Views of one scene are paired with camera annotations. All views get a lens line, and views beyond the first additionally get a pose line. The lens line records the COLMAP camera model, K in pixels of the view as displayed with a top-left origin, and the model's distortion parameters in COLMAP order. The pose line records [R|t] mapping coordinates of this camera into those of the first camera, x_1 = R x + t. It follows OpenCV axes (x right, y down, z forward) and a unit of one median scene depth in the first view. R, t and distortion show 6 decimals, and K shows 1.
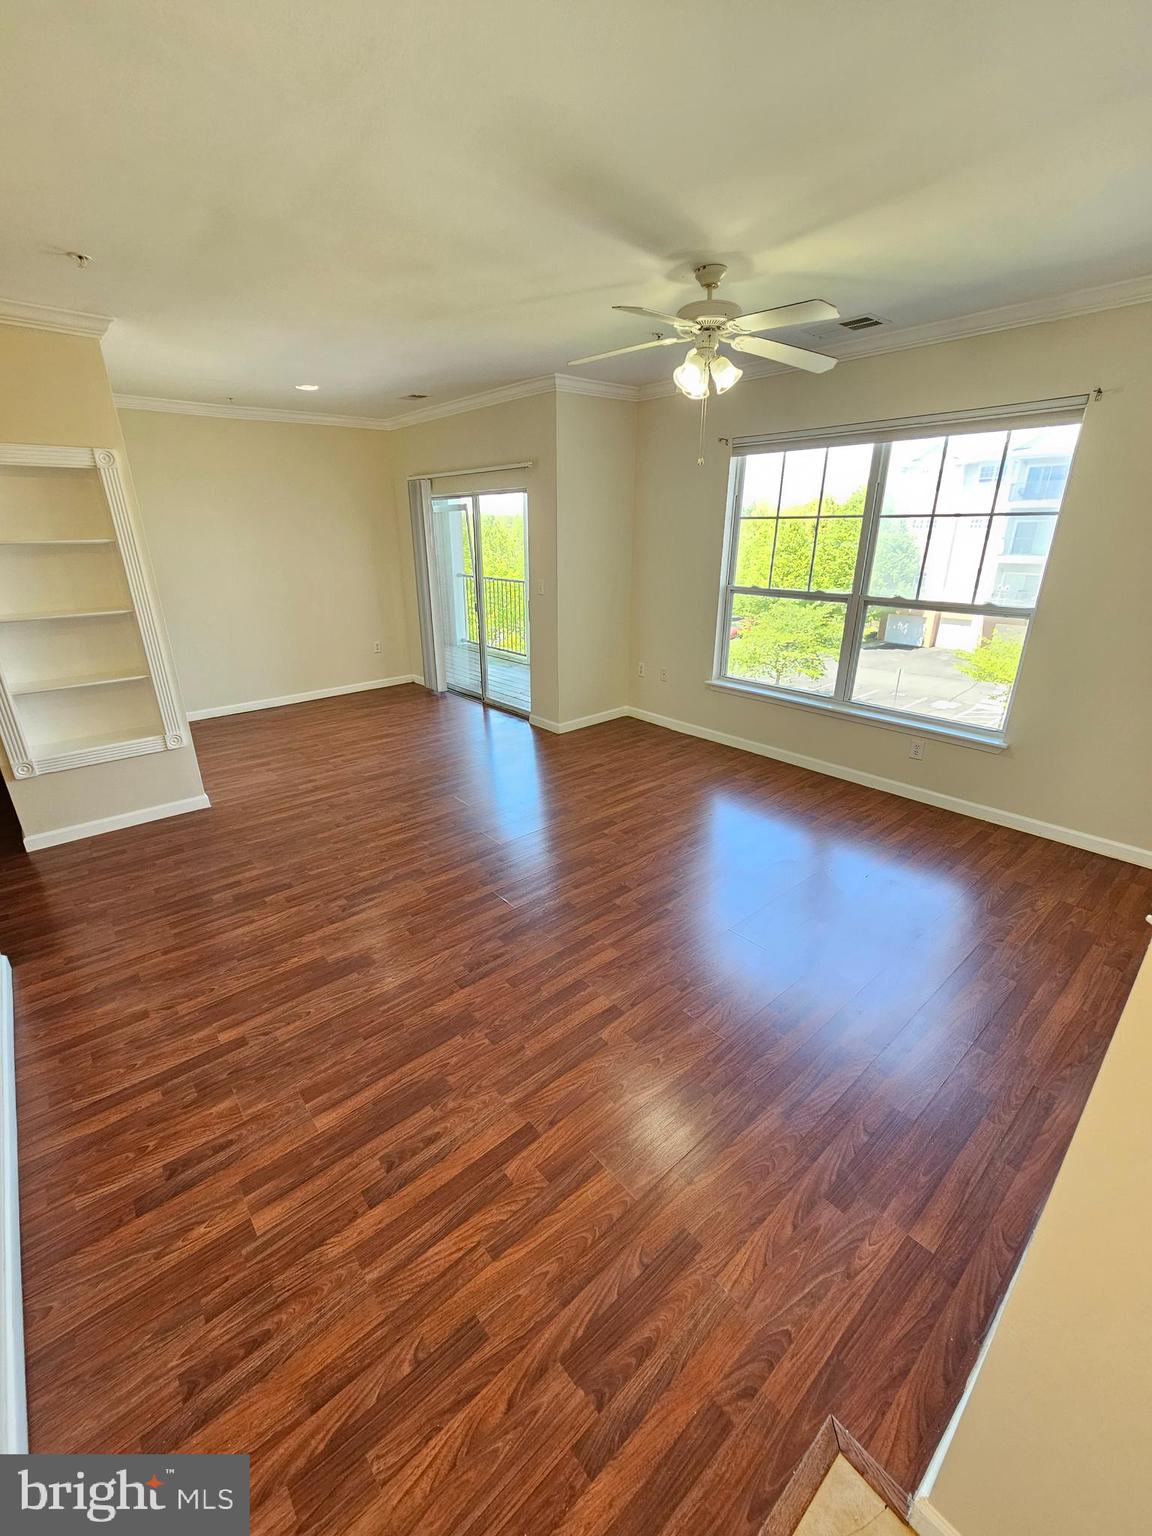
lens RADIAL K [[629.1, 0, 566.3], [0, 629.1, 754.7], [0, 0, 1]] dist [-0.002396, 0.000763]
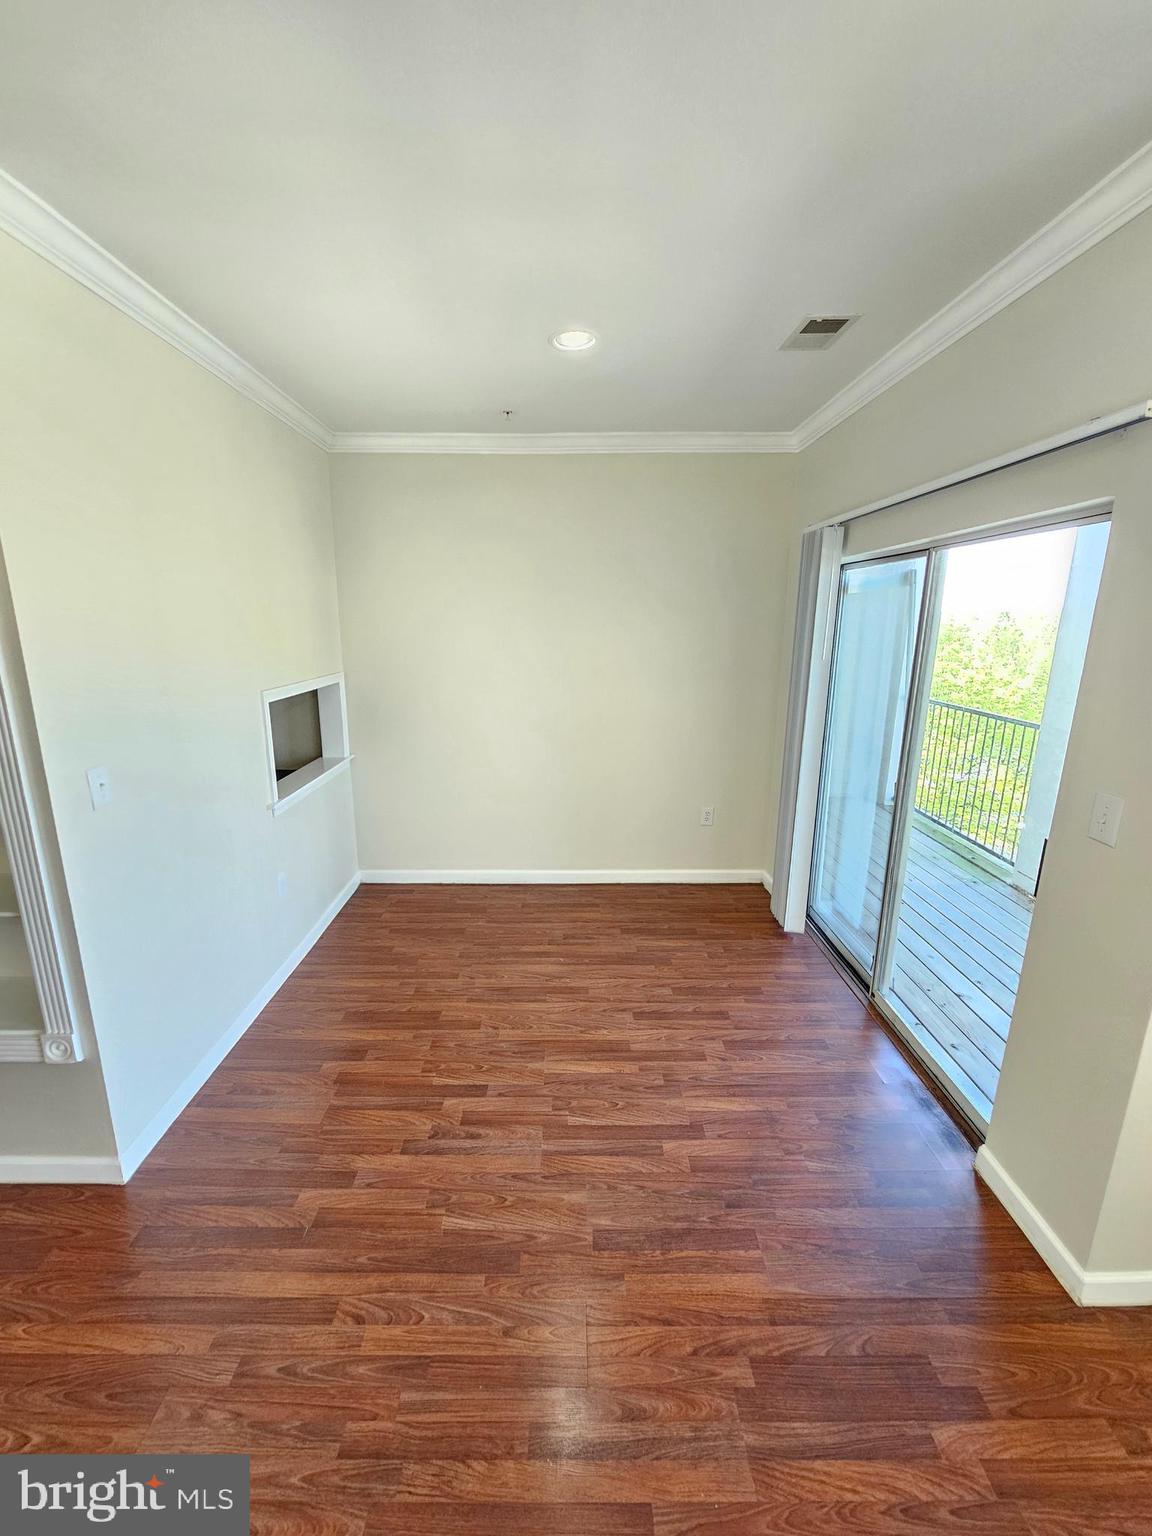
lens RADIAL K [[629.1, 0, 569.2], [0, 629.1, 758.5], [0, 0, 1]] dist [-0.002396, 0.000763]
pose [[0.762654, 0.153611, -0.628301, -0.058404], [-0.233146, 0.971376, -0.045513, -0.264295], [0.603325, 0.181197, 0.776638, 0.720458]]
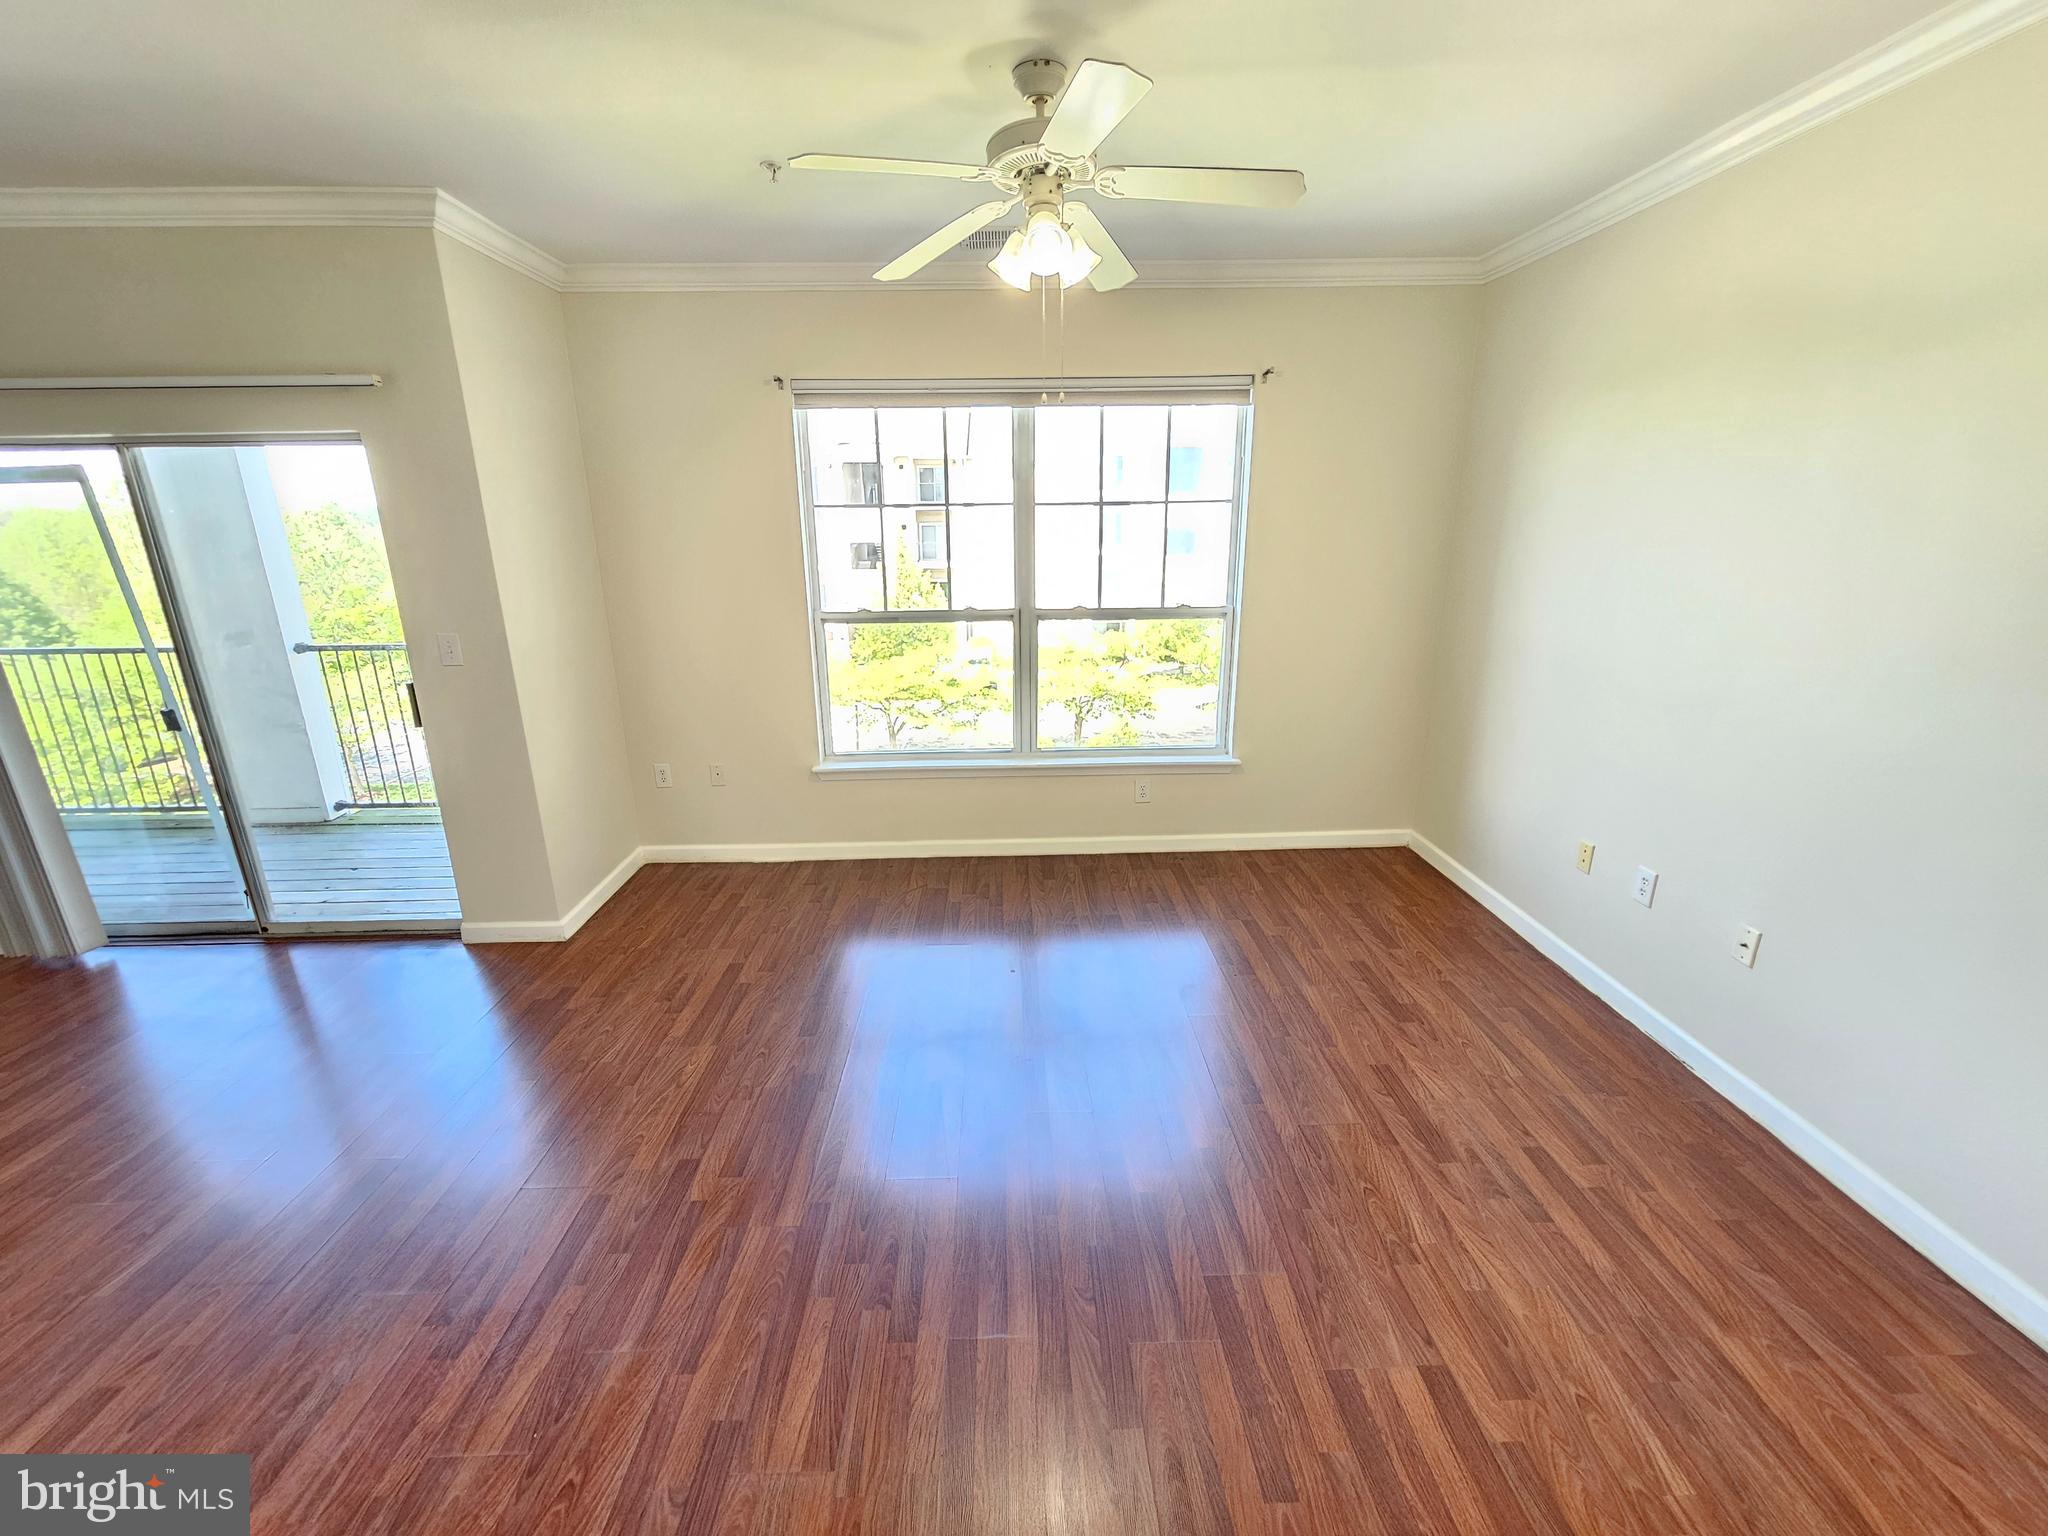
lens RADIAL K [[838.8, 0, 1018.4], [0, 838.8, 771.6], [0, 0, 1]] dist [-0.002396, 0.000763]
pose [[0.628632, -0.220837, 0.745689, -0.269299], [0.273146, 0.960446, 0.054170, -0.107888], [-0.728157, 0.169629, 0.664088, 0.330176]]
